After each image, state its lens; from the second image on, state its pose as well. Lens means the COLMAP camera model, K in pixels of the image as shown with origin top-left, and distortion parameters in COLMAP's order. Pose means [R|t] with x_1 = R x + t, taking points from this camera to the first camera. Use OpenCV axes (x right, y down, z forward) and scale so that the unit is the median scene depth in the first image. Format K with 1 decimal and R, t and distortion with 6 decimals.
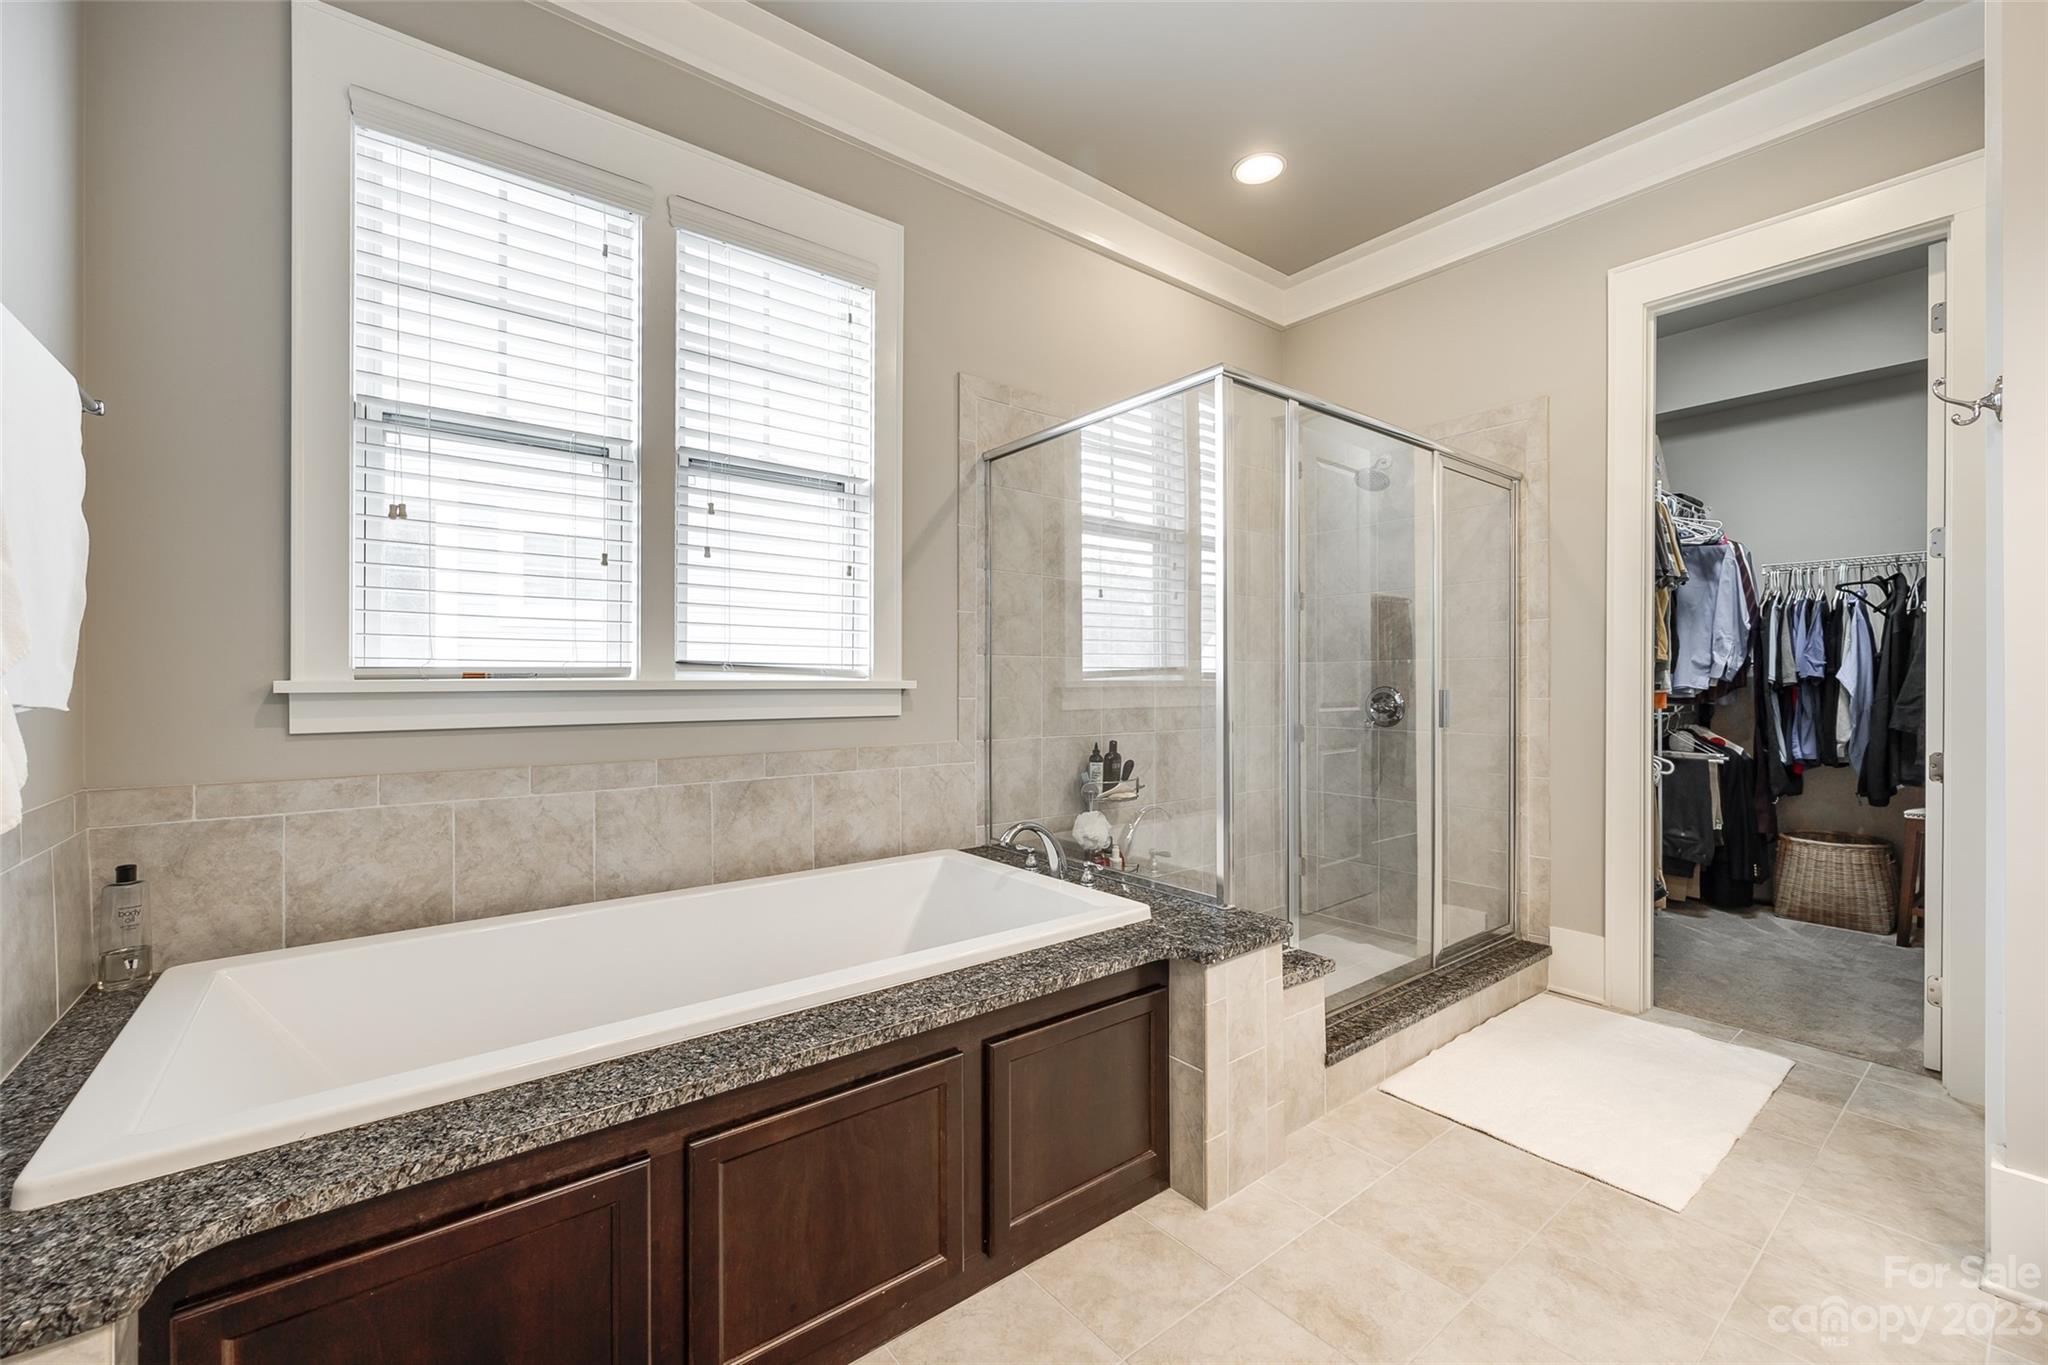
lens RADIAL K [[825.8, 0, 1029.8], [0, 825.8, 687.0], [0, 0, 1]] dist [-0.002167, -0.000120]
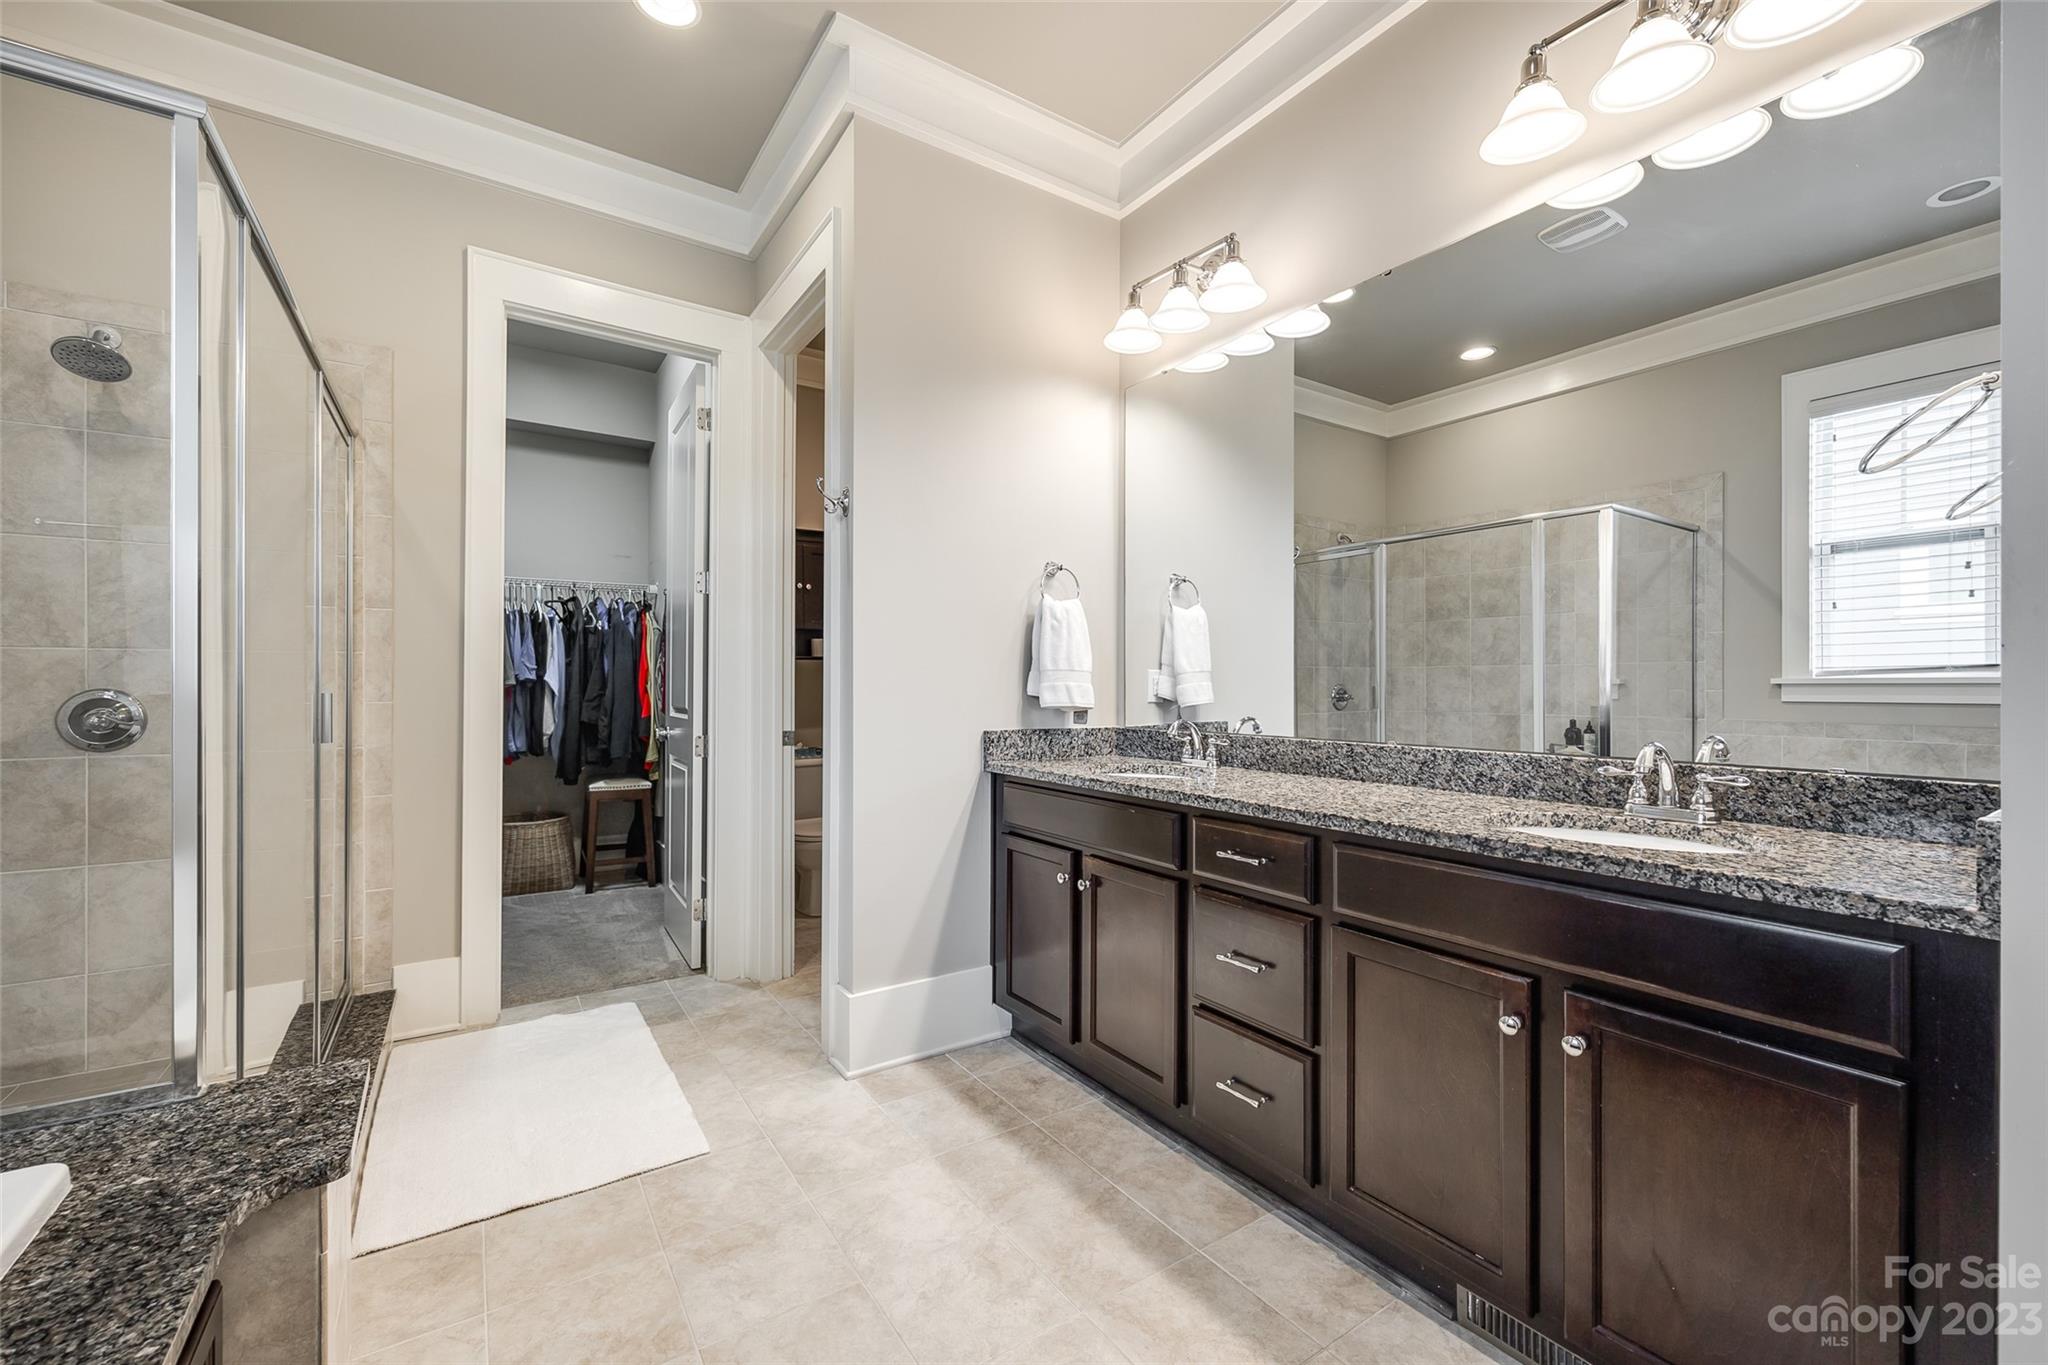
lens RADIAL K [[825.8, 0, 1034.3], [0, 825.8, 684.2], [0, 0, 1]] dist [-0.002167, -0.000120]
pose [[0.071861, 0.002125, 0.997412, -0.194548], [0.001658, 0.999996, -0.002250, -0.001510], [-0.997413, 0.001815, 0.071857, 0.293540]]
